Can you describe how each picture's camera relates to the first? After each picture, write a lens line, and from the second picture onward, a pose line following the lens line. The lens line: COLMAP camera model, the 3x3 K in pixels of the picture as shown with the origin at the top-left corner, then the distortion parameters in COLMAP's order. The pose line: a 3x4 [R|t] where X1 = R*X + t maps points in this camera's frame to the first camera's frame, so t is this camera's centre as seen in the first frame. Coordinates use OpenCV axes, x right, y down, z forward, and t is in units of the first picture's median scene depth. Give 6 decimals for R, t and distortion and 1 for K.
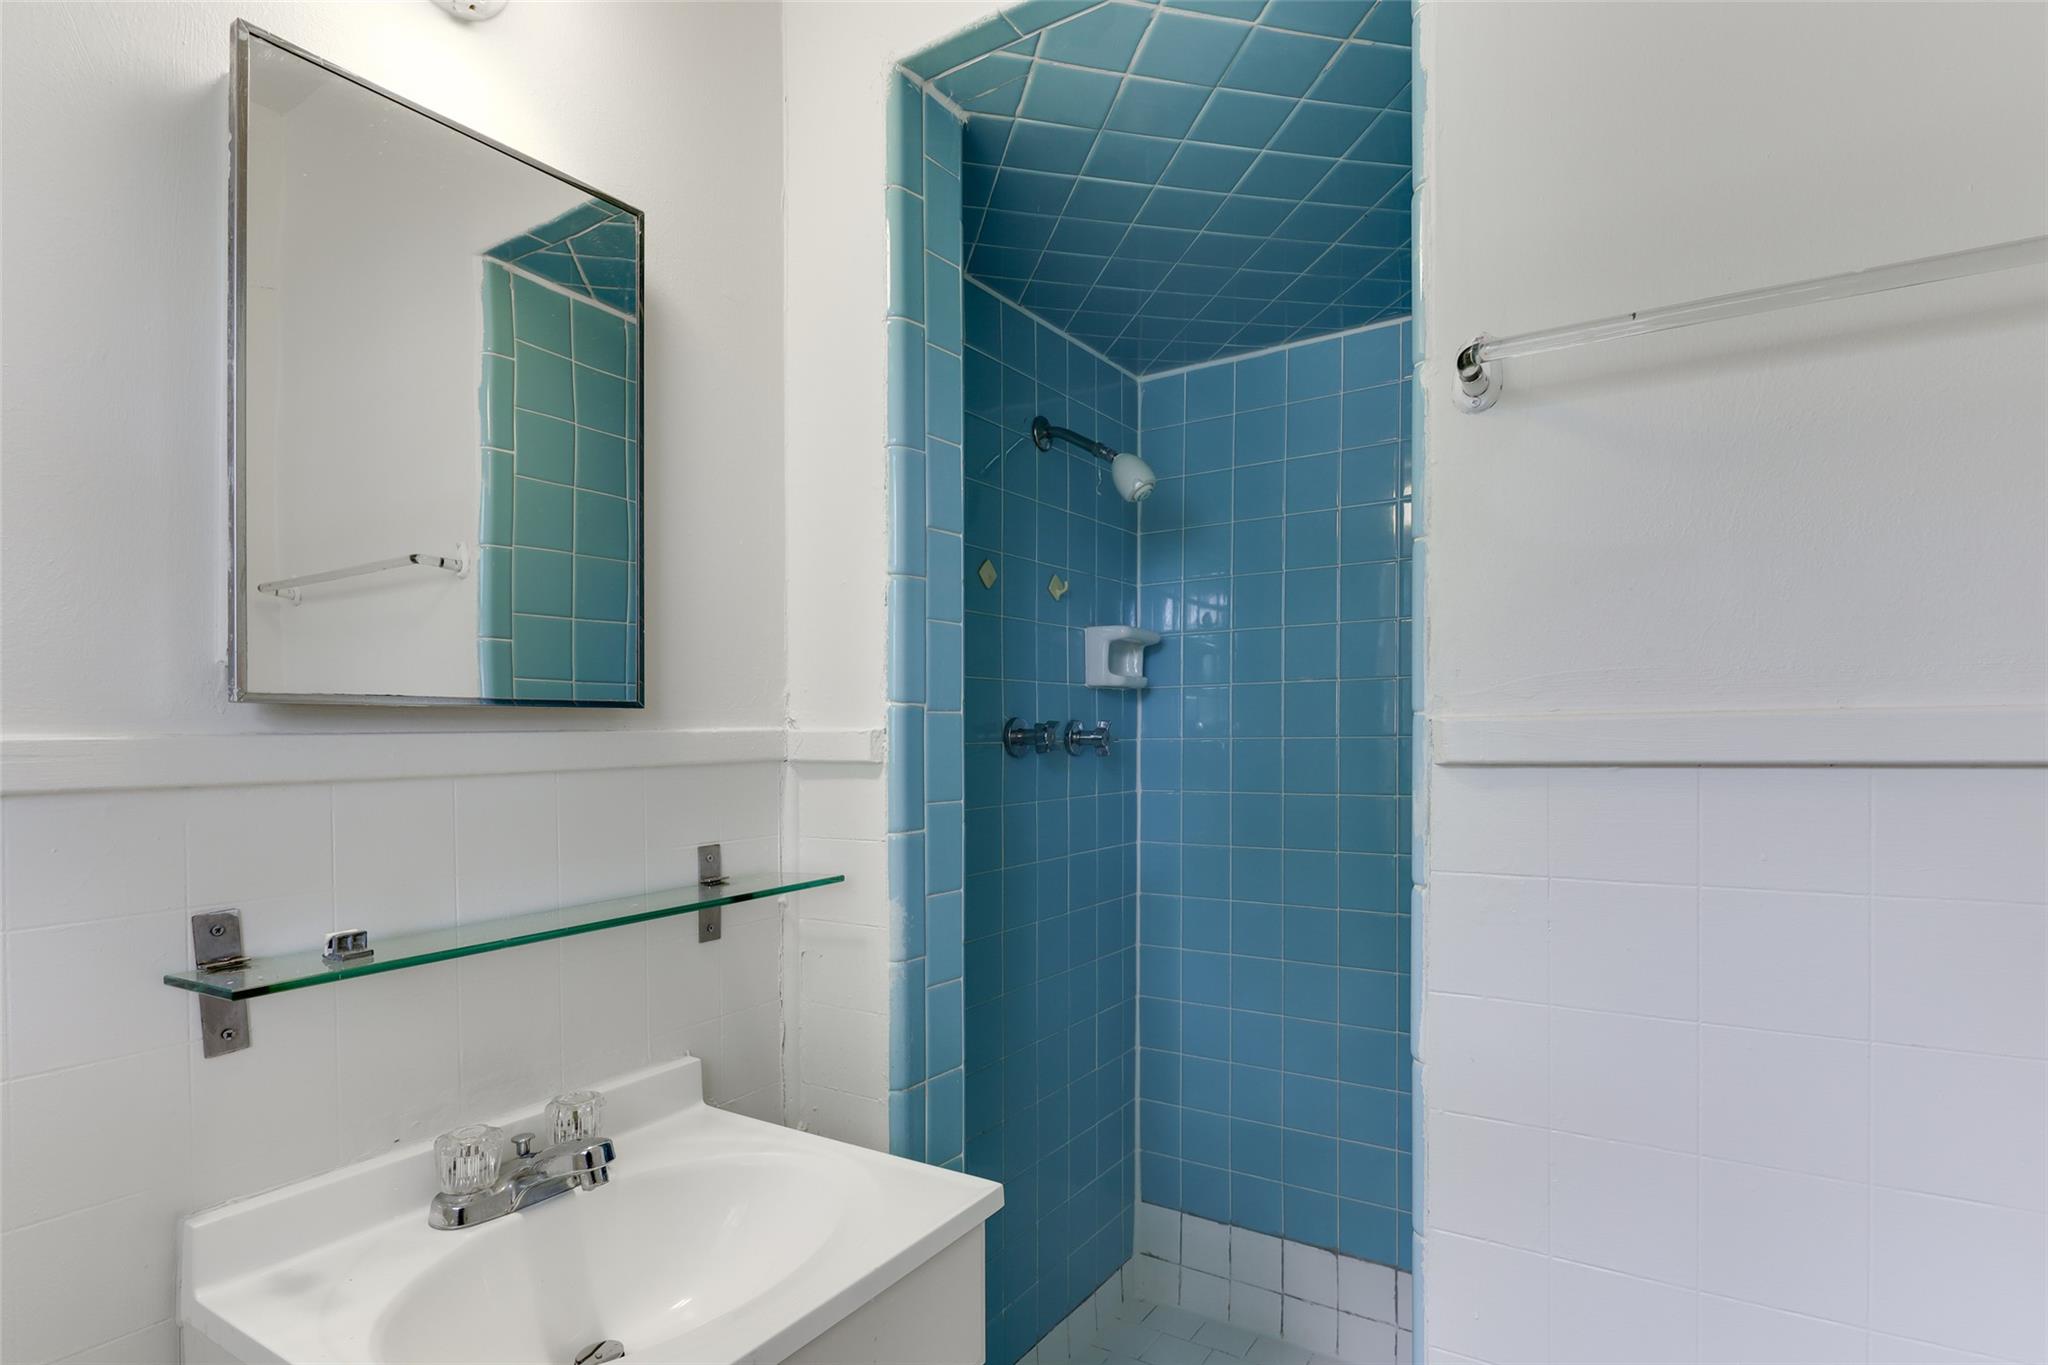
lens RADIAL K [[1043.4, 0, 1021.3], [0, 1043.4, 785.4], [0, 0, 1]] dist [-0.026377, -0.000042]
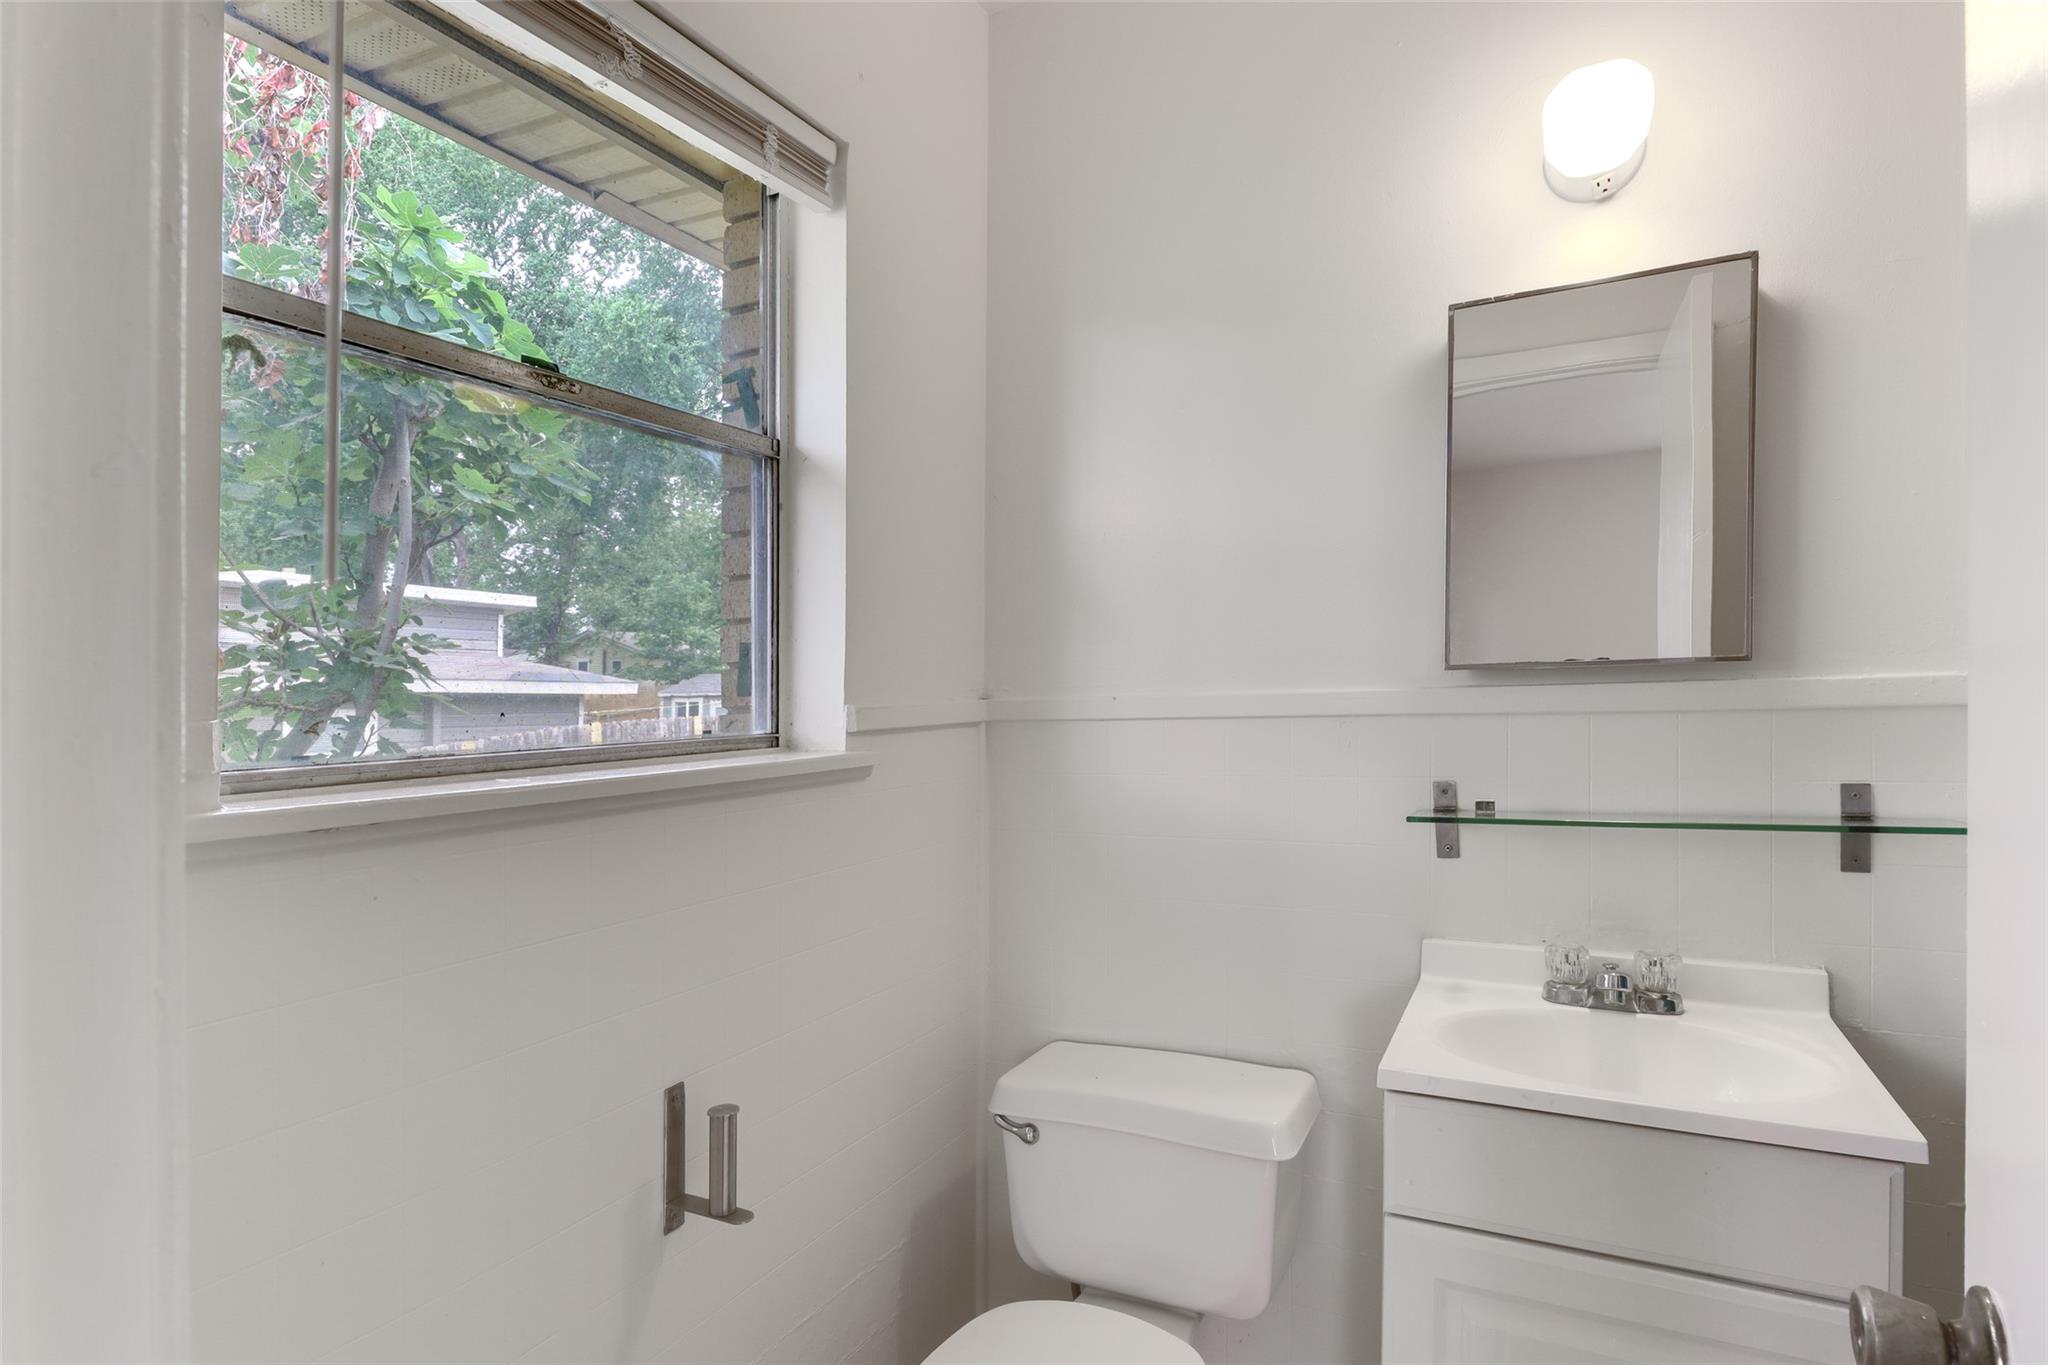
lens RADIAL K [[1033.5, 0, 1028.8], [0, 1033.5, 701.1], [0, 0, 1]] dist [-0.004857, -0.000519]
pose [[0.079960, 0.011473, -0.996732, 0.845616], [-0.027399, 0.999581, 0.009308, -0.016451], [0.996421, 0.026566, 0.080241, 0.065375]]
